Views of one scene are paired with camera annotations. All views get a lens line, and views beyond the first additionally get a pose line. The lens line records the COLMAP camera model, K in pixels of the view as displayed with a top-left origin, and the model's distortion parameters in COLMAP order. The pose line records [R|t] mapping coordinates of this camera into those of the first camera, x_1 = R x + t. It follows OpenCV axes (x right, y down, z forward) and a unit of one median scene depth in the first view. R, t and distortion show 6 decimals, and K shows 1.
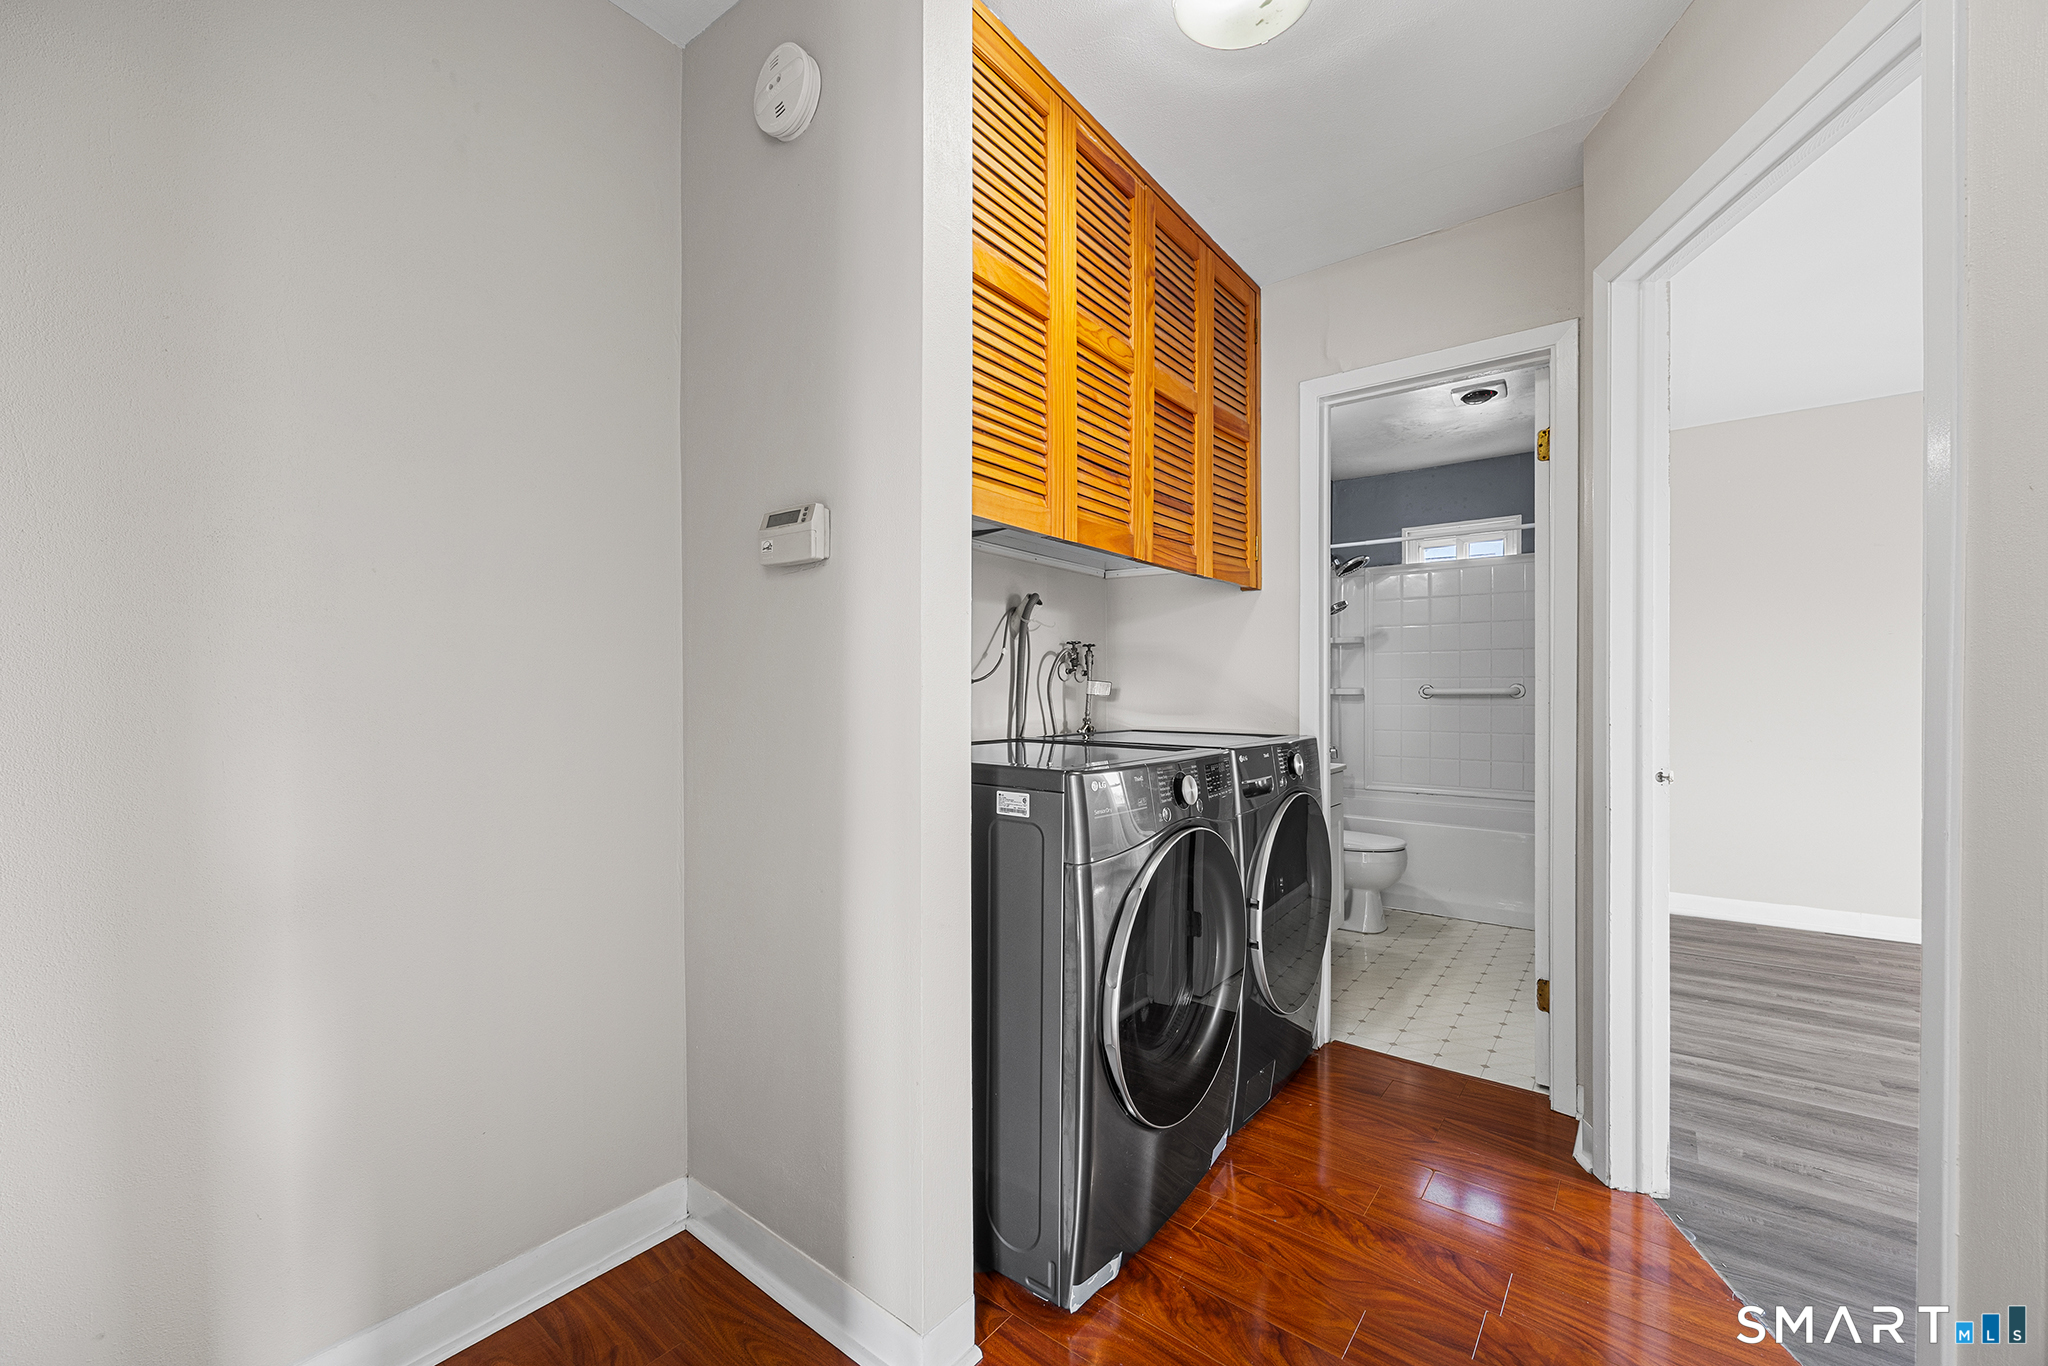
lens RADIAL K [[792.7, 0, 1024.0], [0, 792.7, 683.0], [0, 0, 1]] dist [-0.004761, -0.000106]
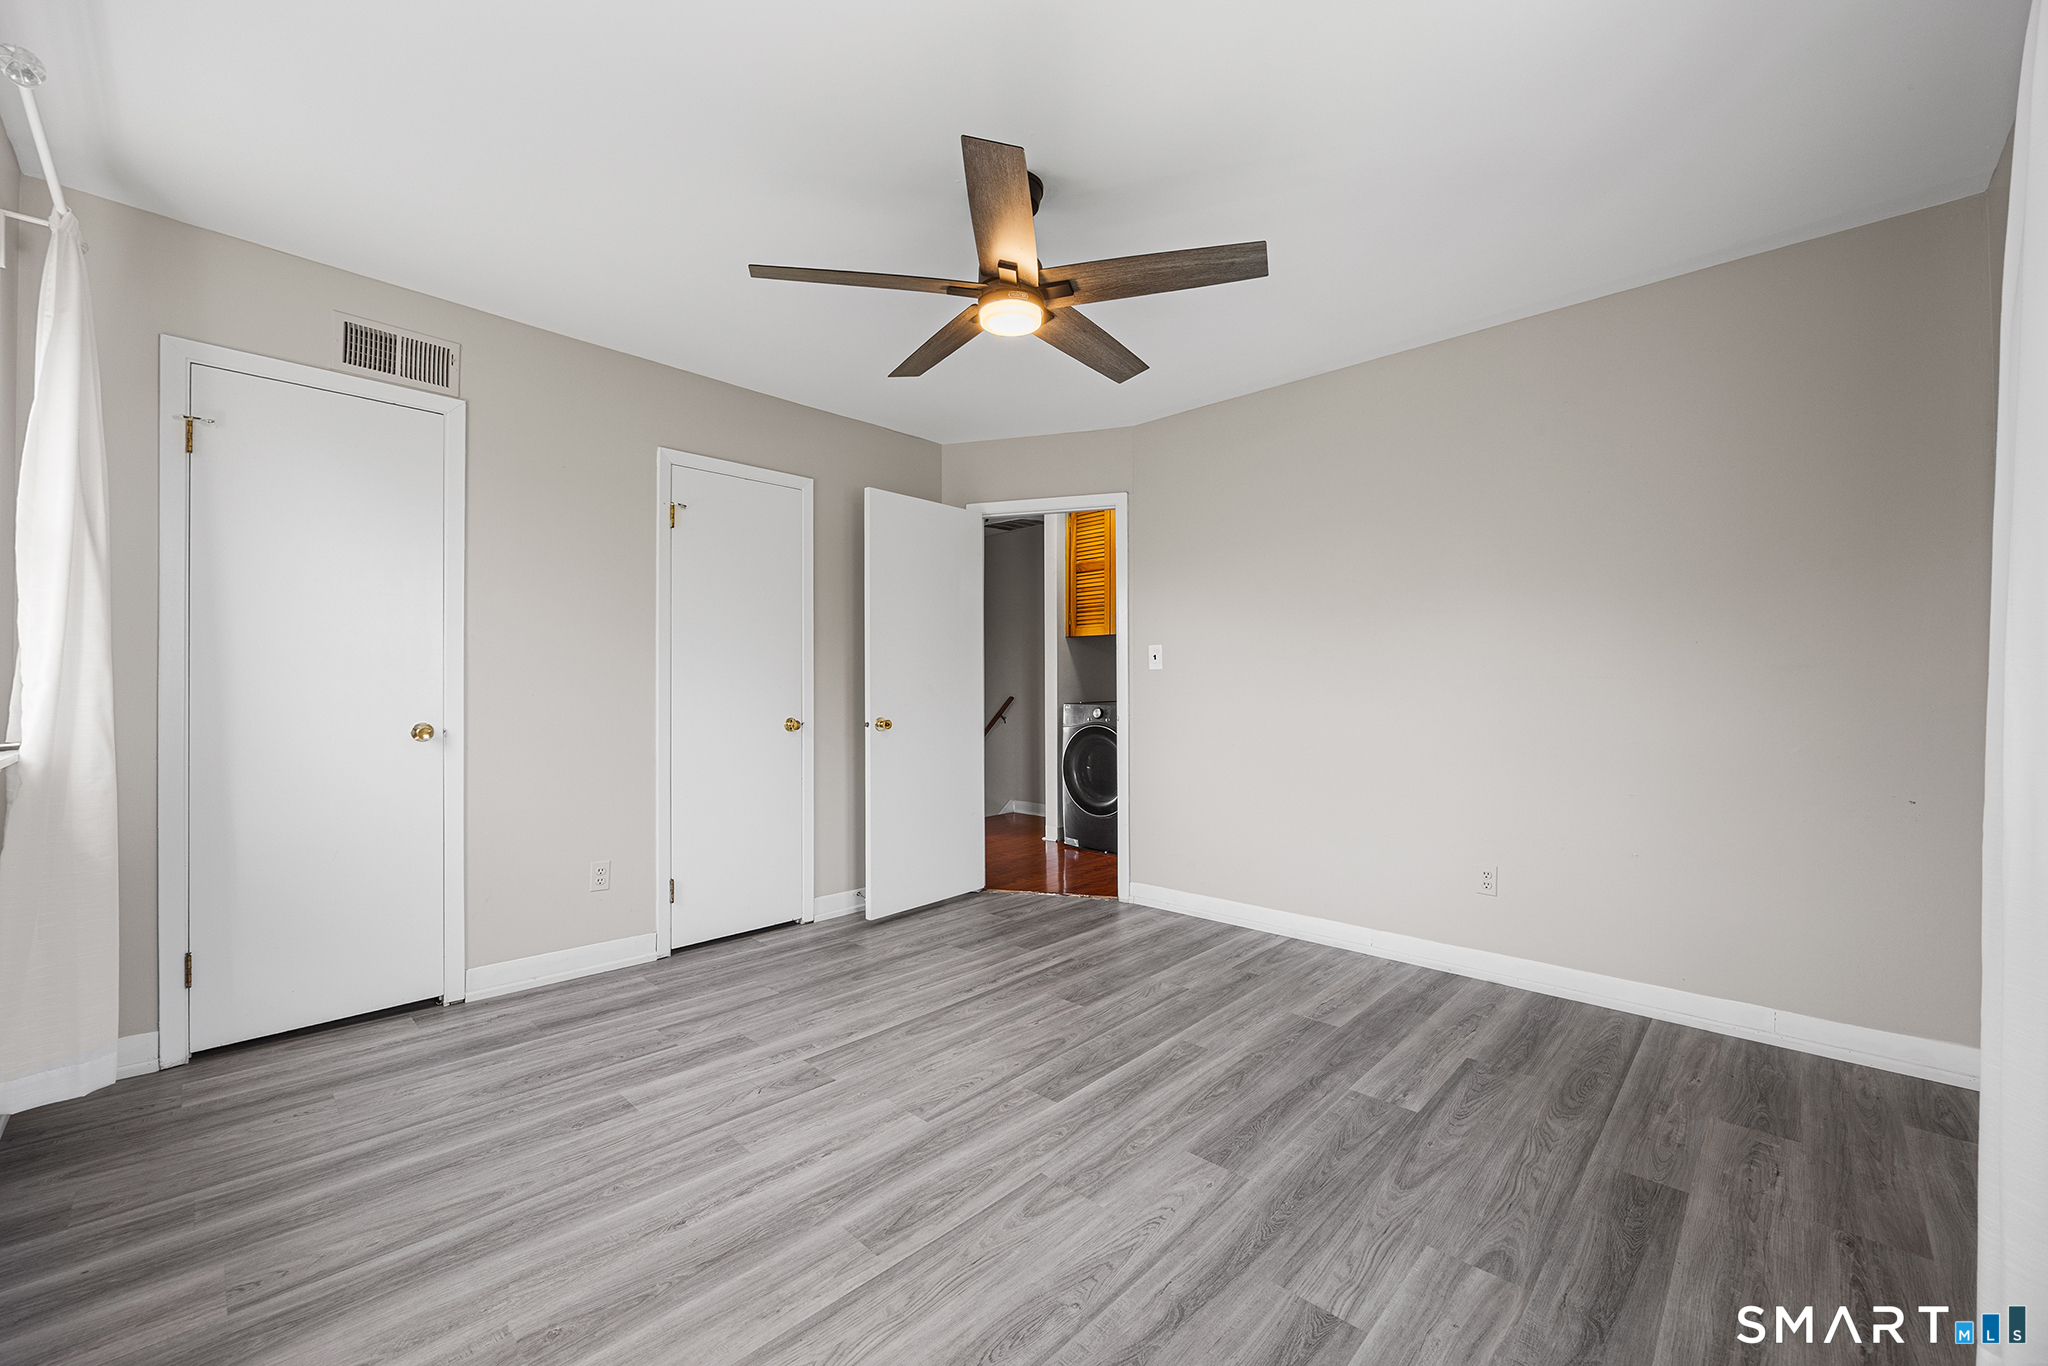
lens RADIAL K [[811.2, 0, 1028.2], [0, 811.2, 686.4], [0, 0, 1]] dist [-0.000547, -0.000082]
pose [[-0.097383, -0.006766, -0.995224, 1.921369], [0.006988, 0.999948, -0.007482, 0.027178], [0.995222, -0.007683, -0.097331, 0.584732]]
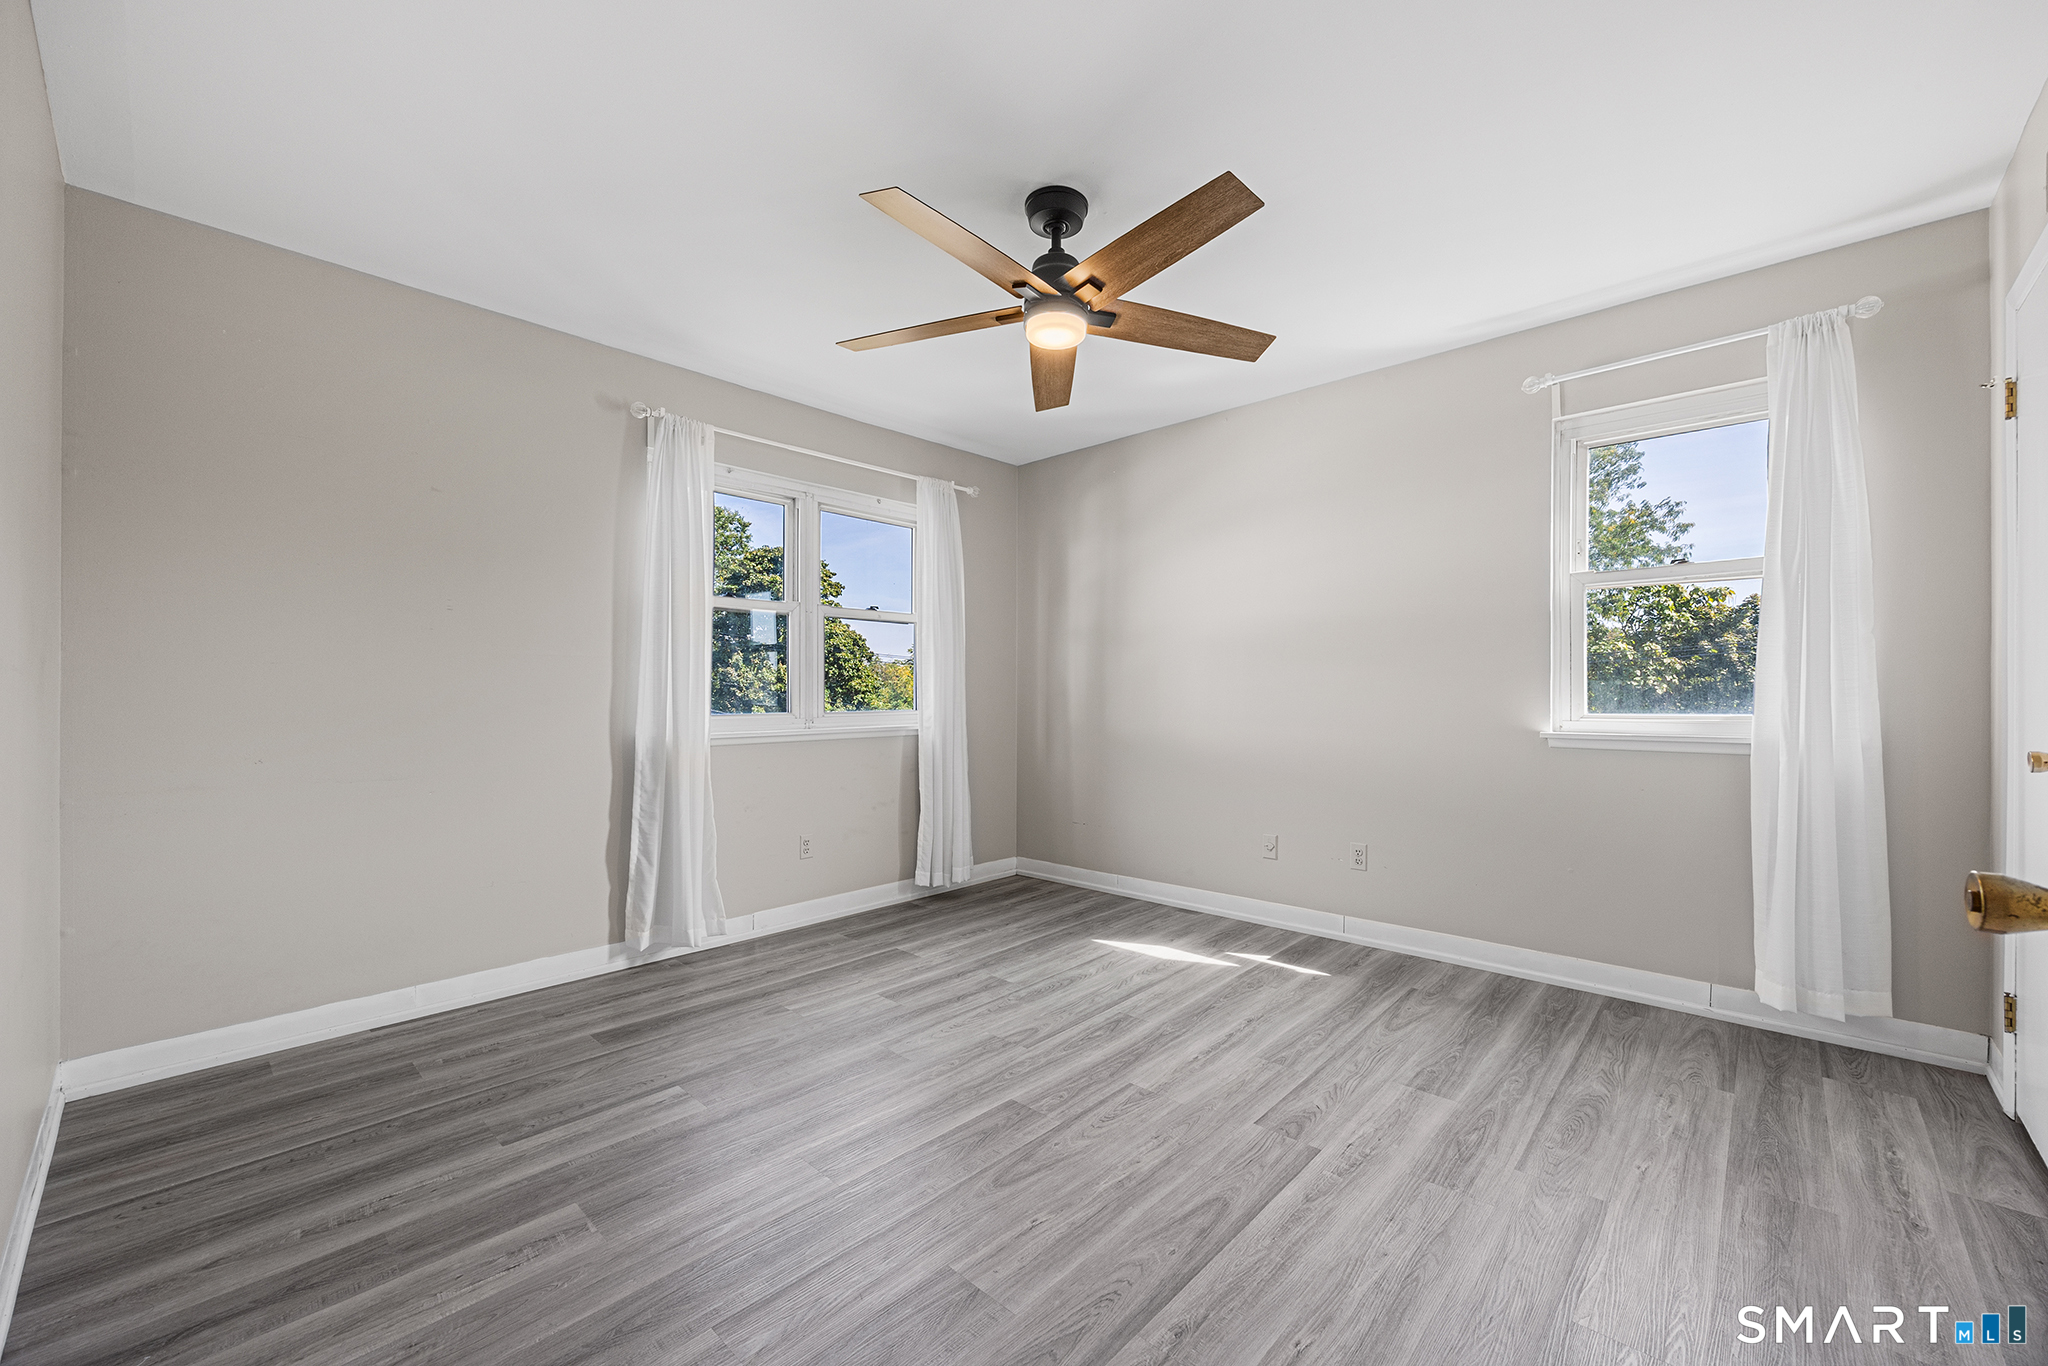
lens RADIAL K [[811.2, 0, 1028.2], [0, 811.2, 686.4], [0, 0, 1]] dist [-0.000547, -0.000082]
pose [[0.081429, 0.007865, 0.996648, 0.441045], [-0.003772, 0.999964, -0.007583, 0.024742], [-0.996672, -0.003142, 0.081456, 0.461511]]
